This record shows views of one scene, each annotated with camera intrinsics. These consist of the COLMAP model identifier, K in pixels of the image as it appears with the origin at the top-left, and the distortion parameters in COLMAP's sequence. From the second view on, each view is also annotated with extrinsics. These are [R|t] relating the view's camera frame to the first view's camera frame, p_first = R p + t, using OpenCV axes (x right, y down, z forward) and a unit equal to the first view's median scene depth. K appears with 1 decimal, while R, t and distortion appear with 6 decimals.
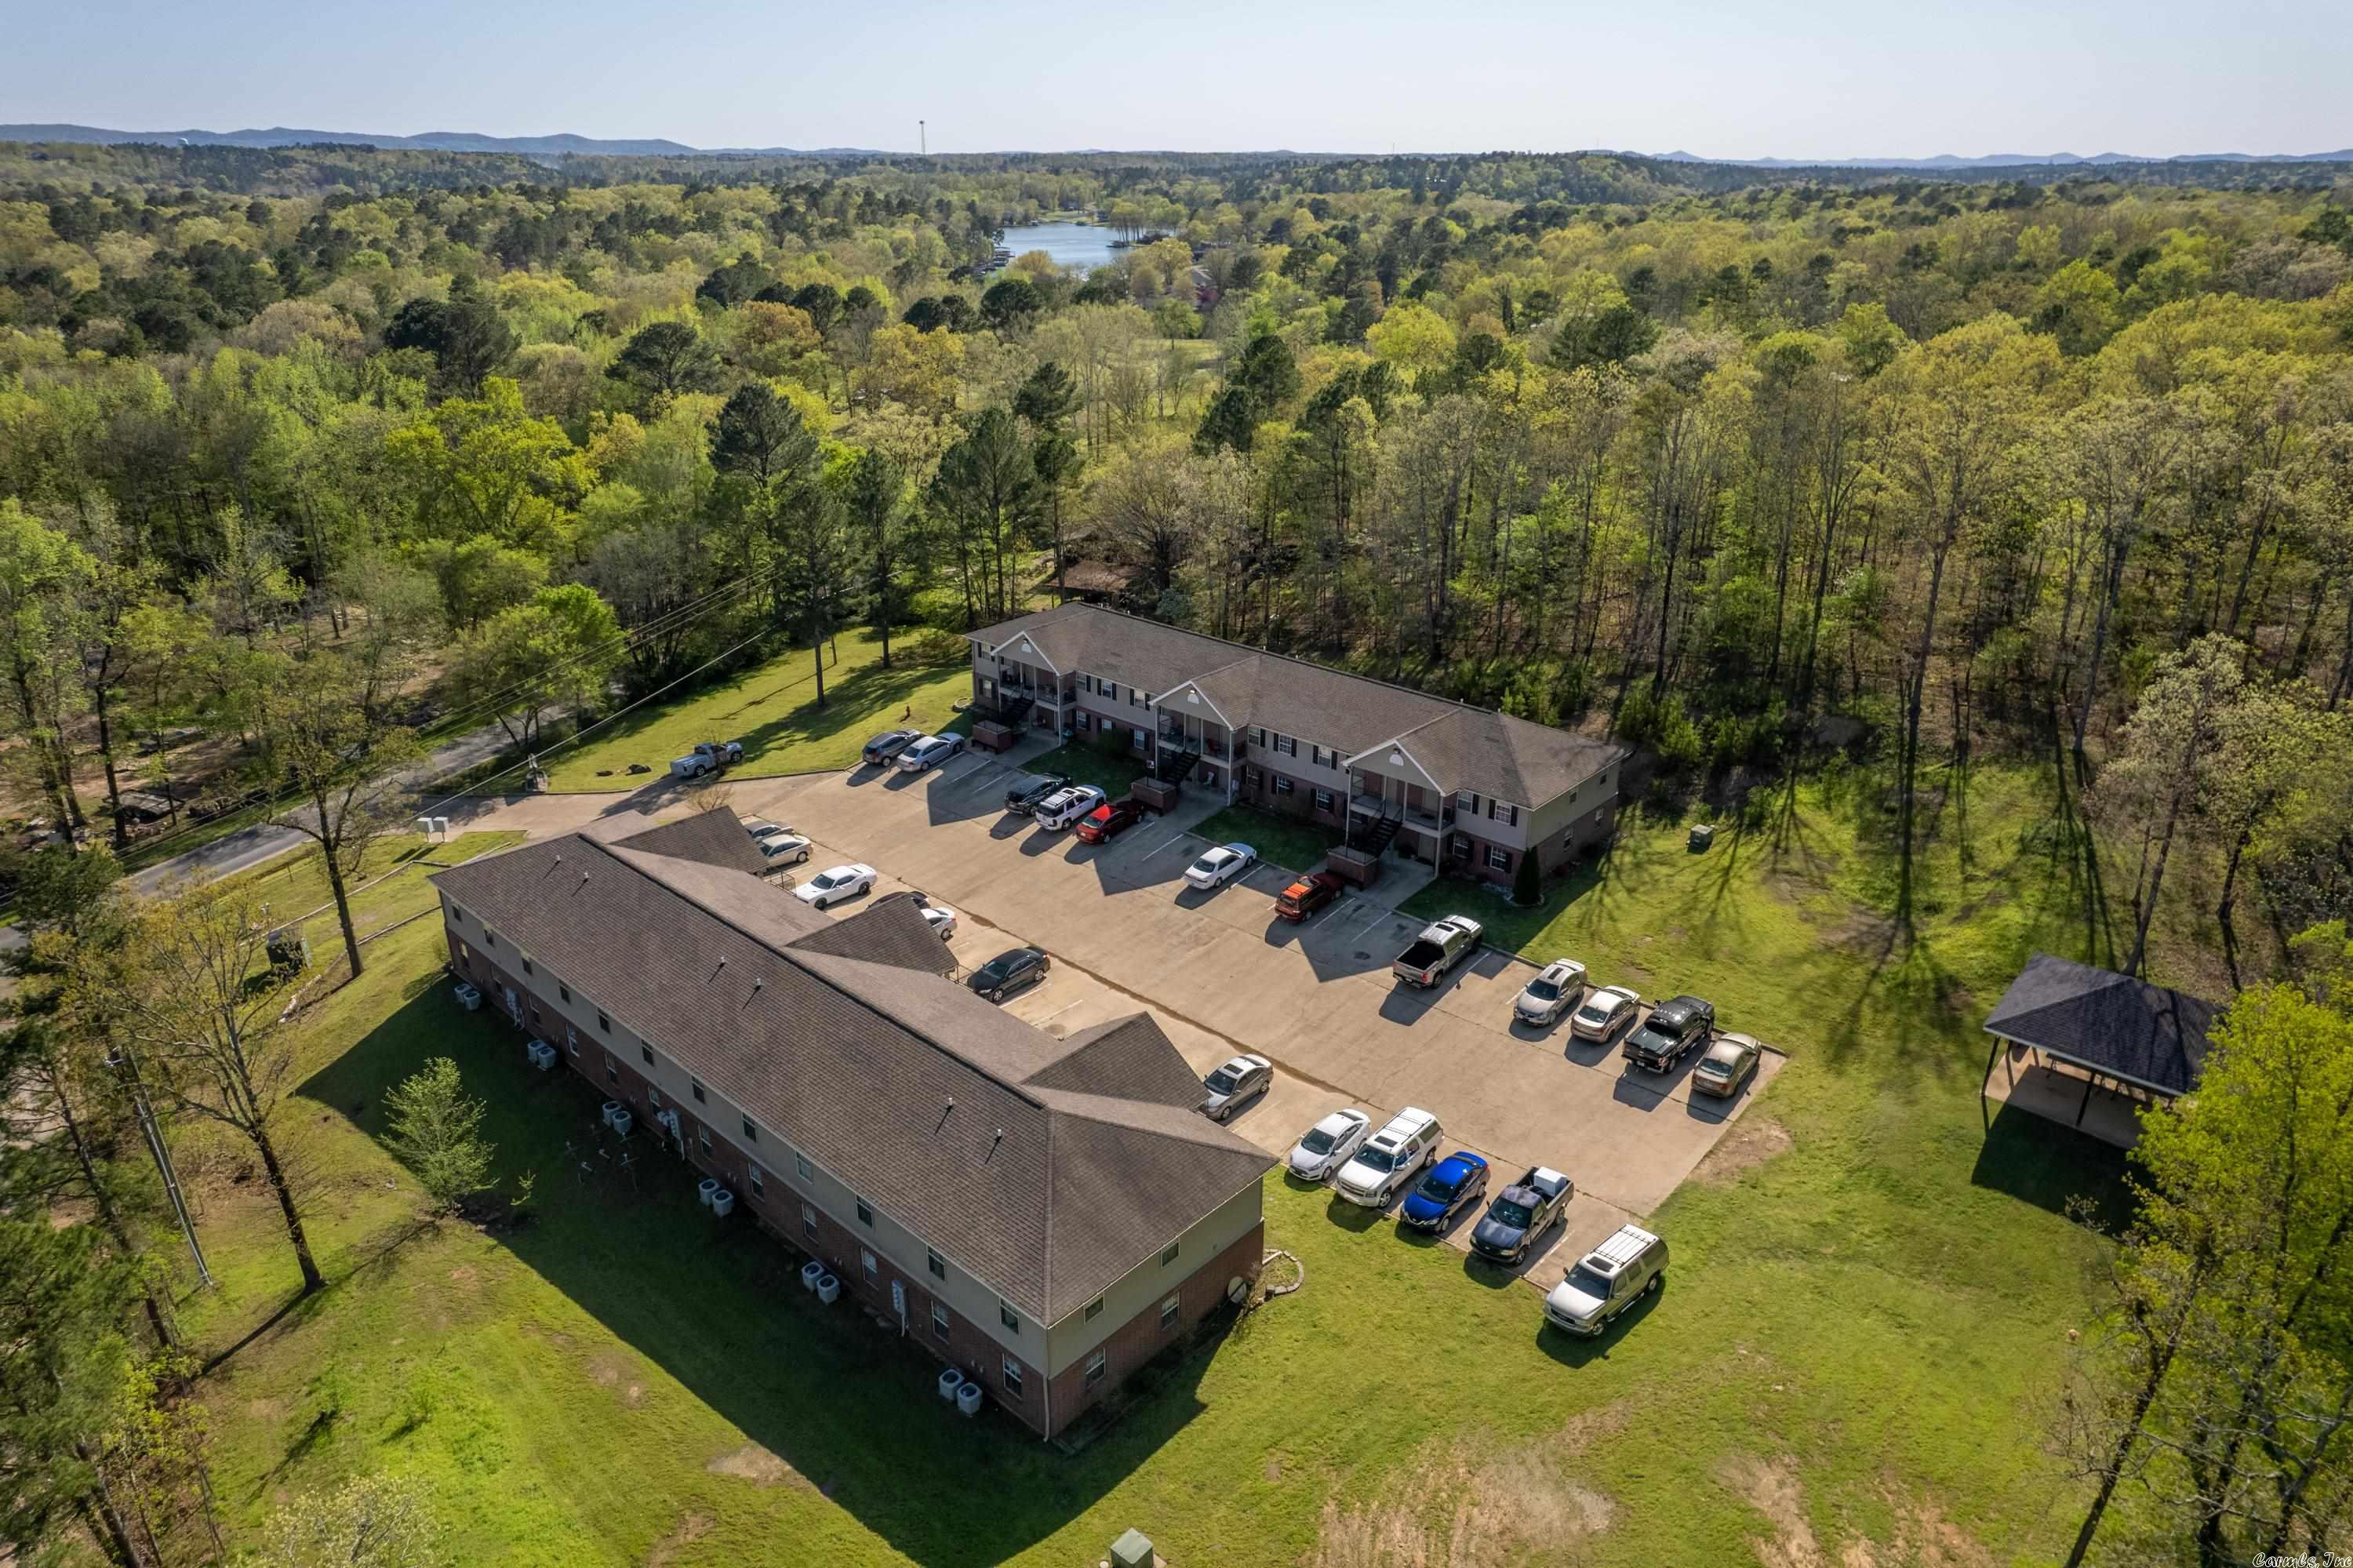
lens RADIAL K [[1503.2, 0, 1176.5], [0, 1503.2, 784.0], [0, 0, 1]] dist [-0.067706, 0.059158]
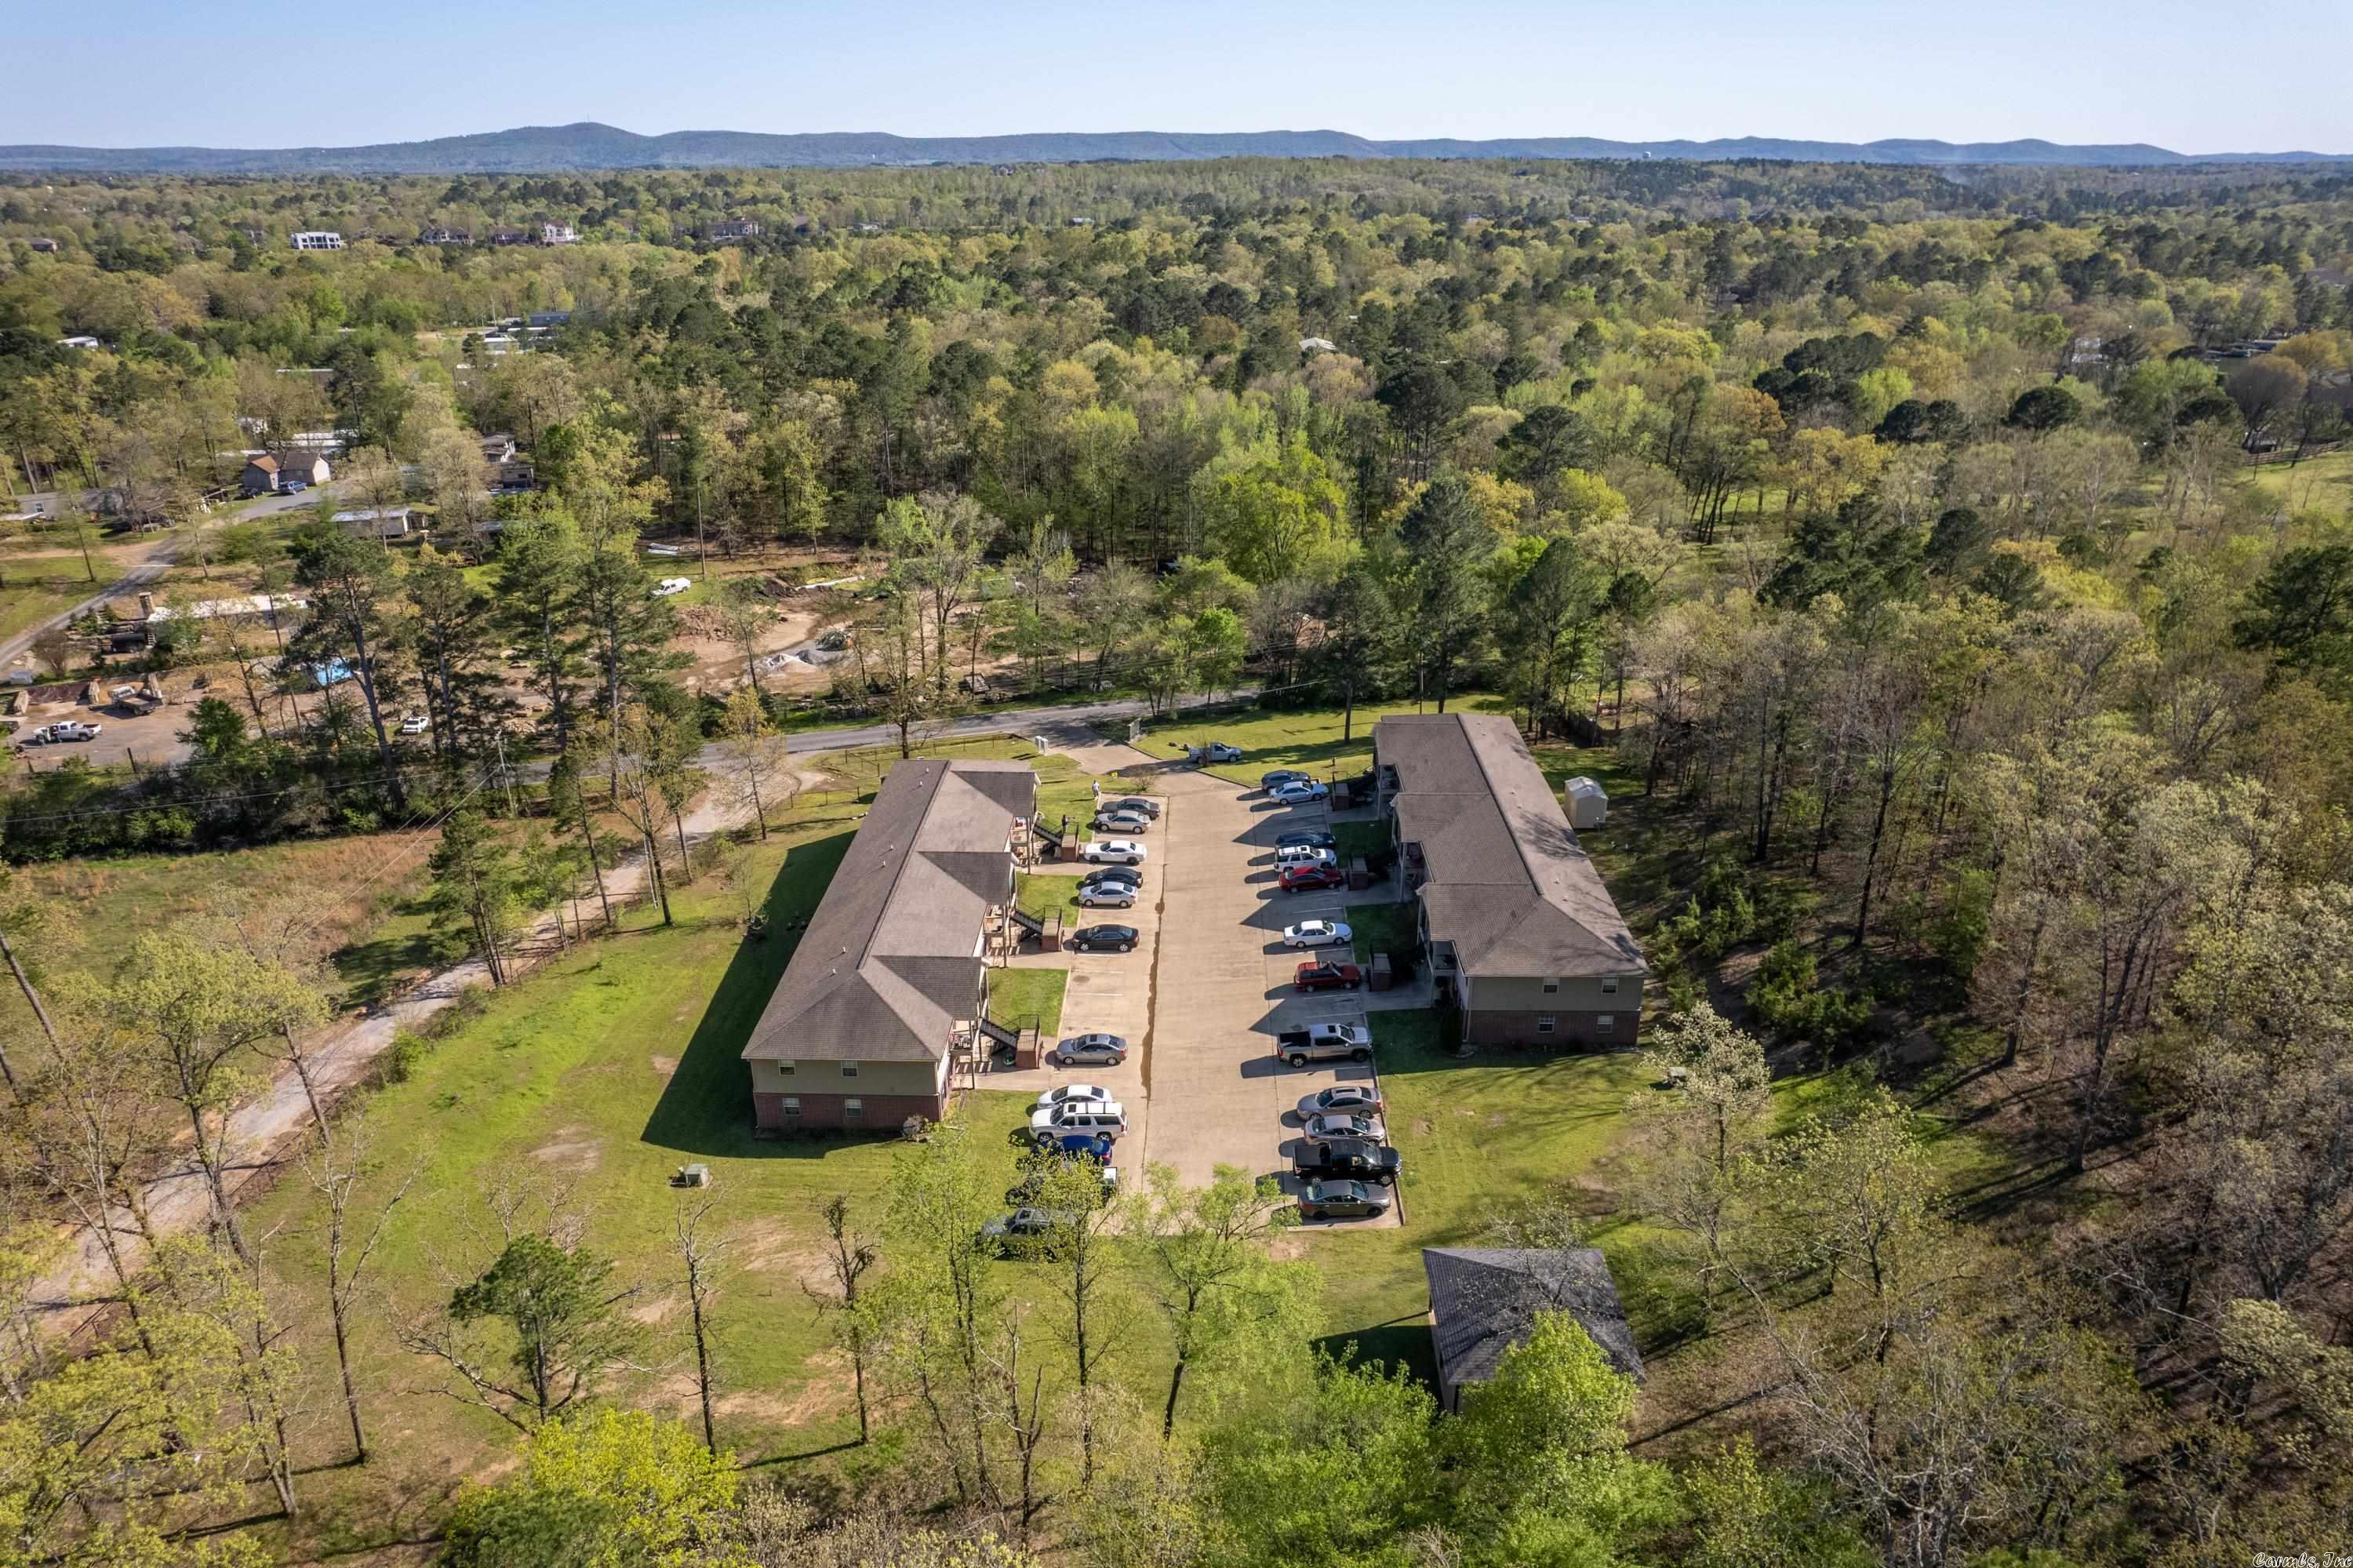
lens RADIAL K [[1503.2, 0, 1176.5], [0, 1503.2, 784.0], [0, 0, 1]] dist [-0.067706, 0.059158]
pose [[0.656535, 0.288750, -0.696839, 0.685459], [-0.290894, 0.949290, 0.119290, -0.157778], [0.695947, 0.124388, 0.707237, 0.009267]]
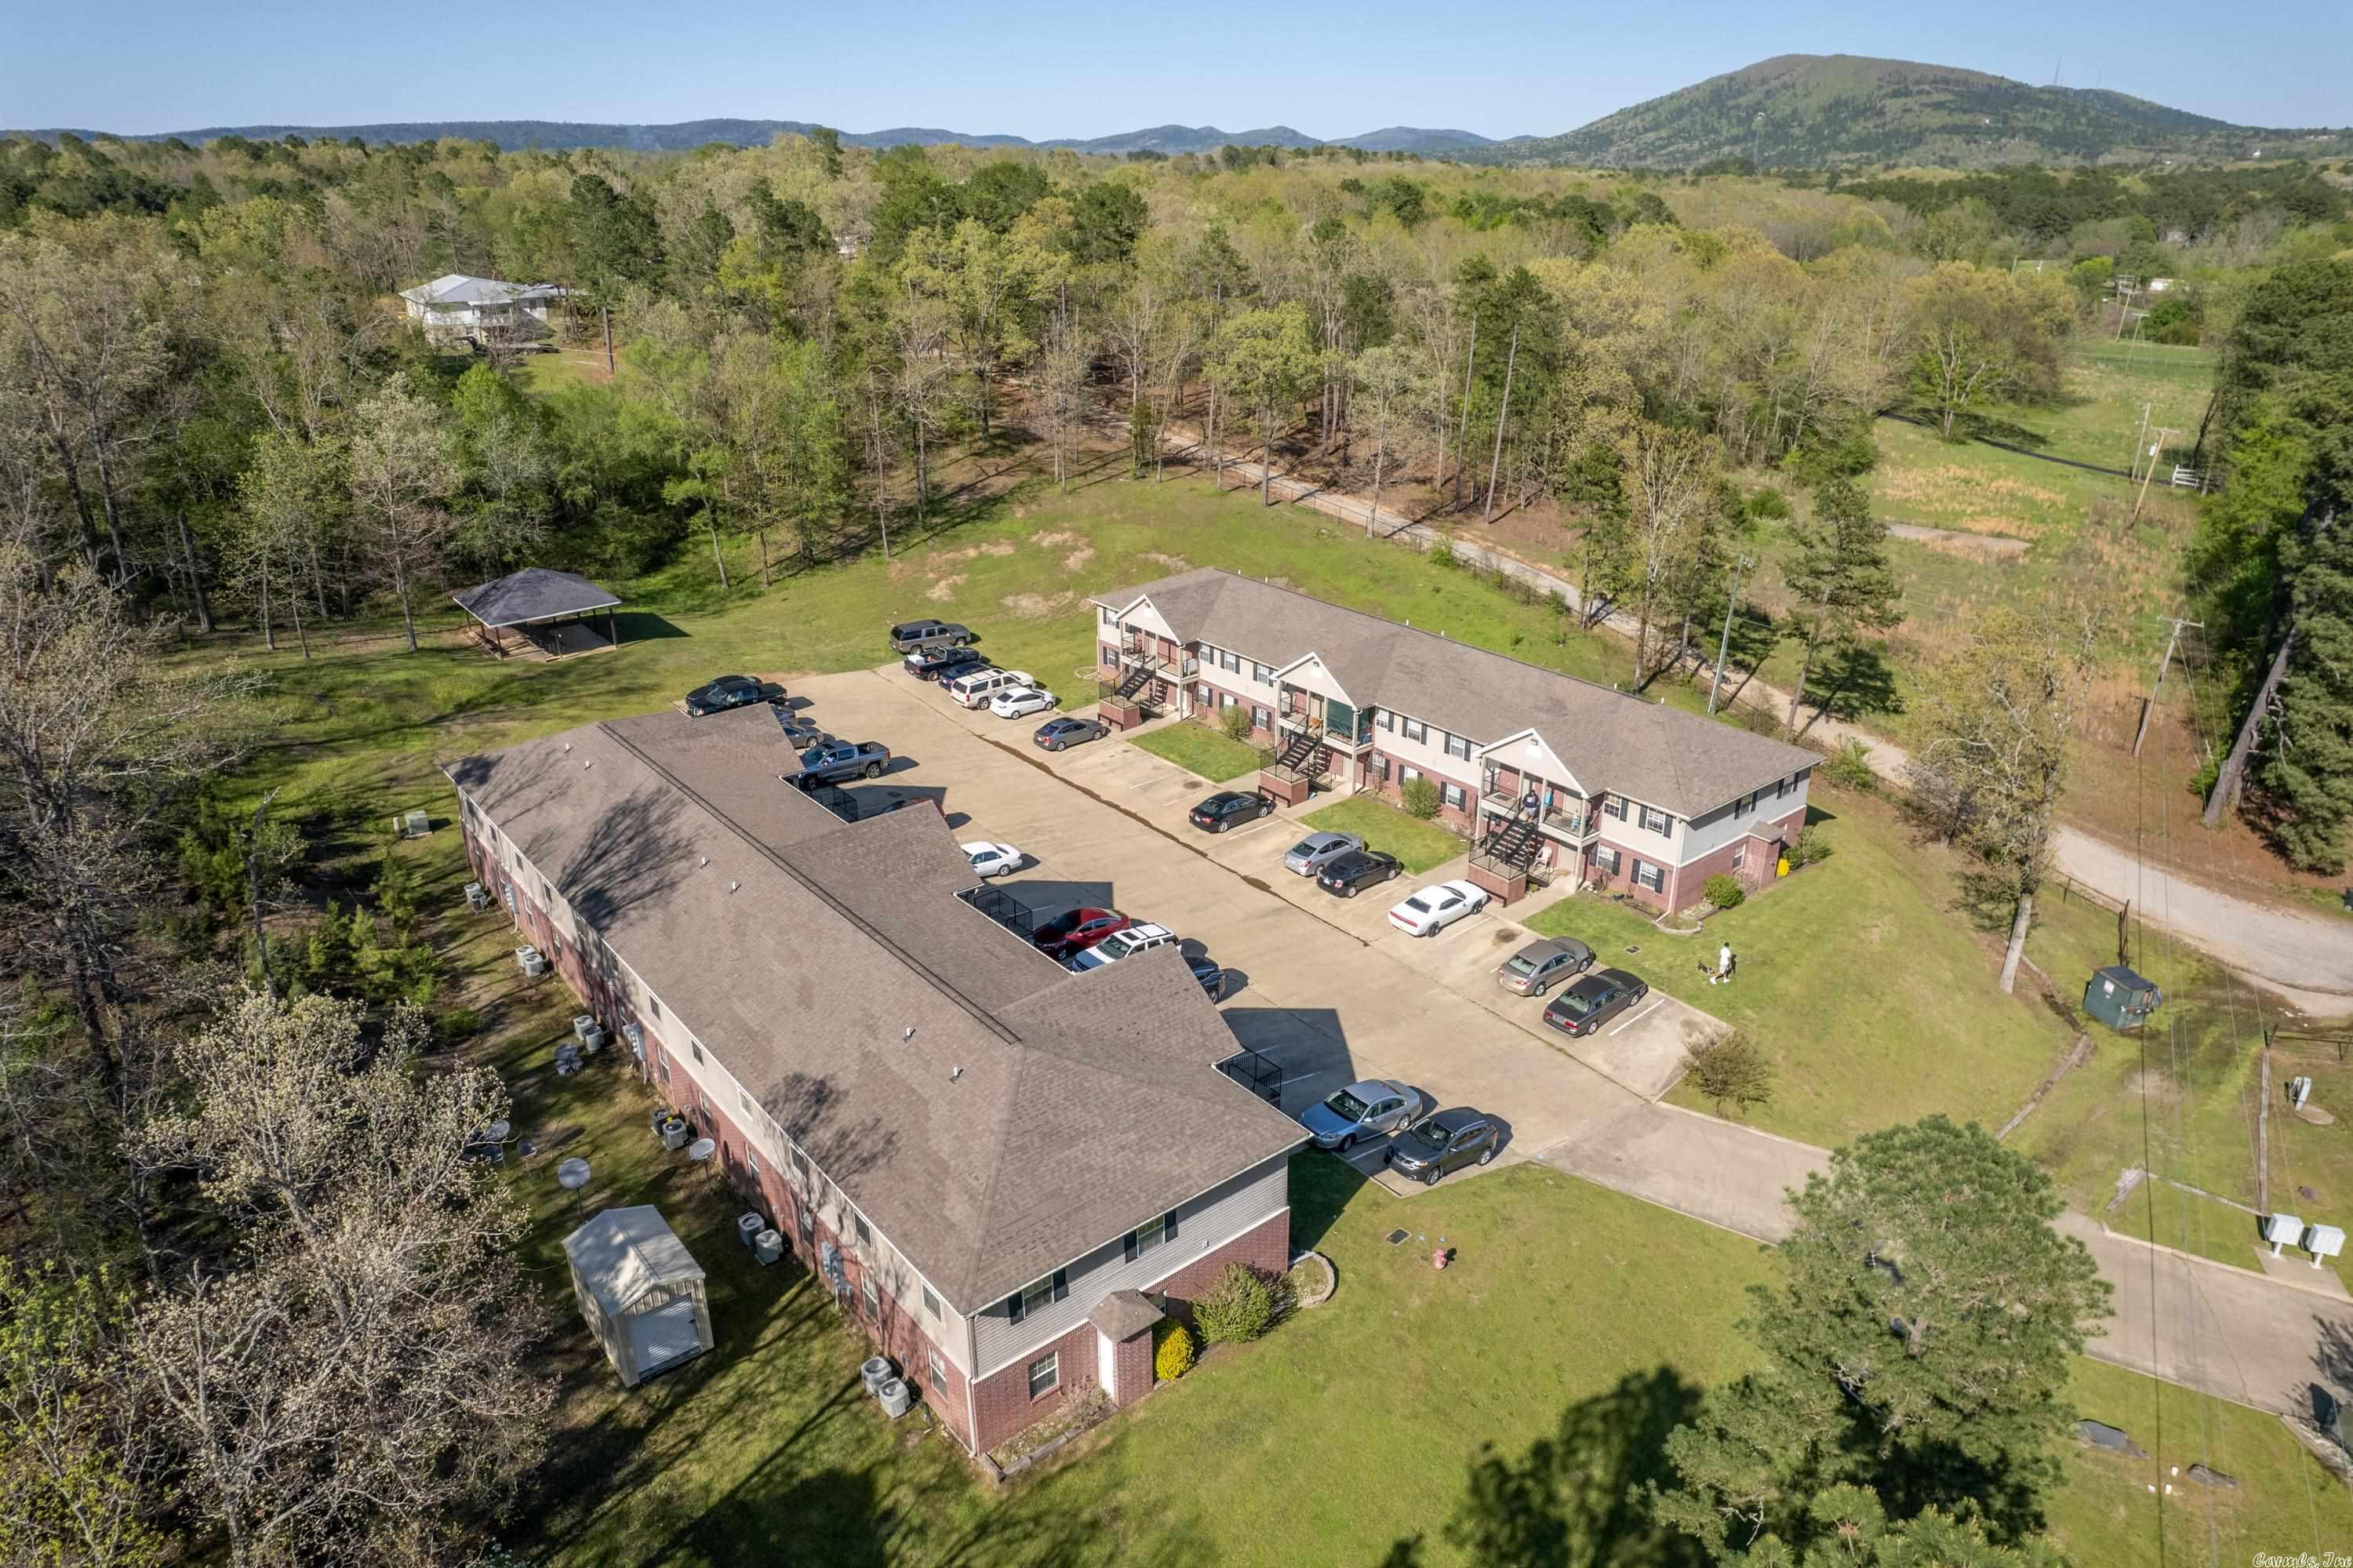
lens RADIAL K [[1503.2, 0, 1176.5], [0, 1503.2, 784.0], [0, 0, 1]] dist [-0.067706, 0.059158]
pose [[-0.987361, -0.060657, 0.146418, -0.173711], [0.062033, 0.702240, 0.709232, -0.484931], [-0.145841, 0.709351, -0.689602, 1.317794]]
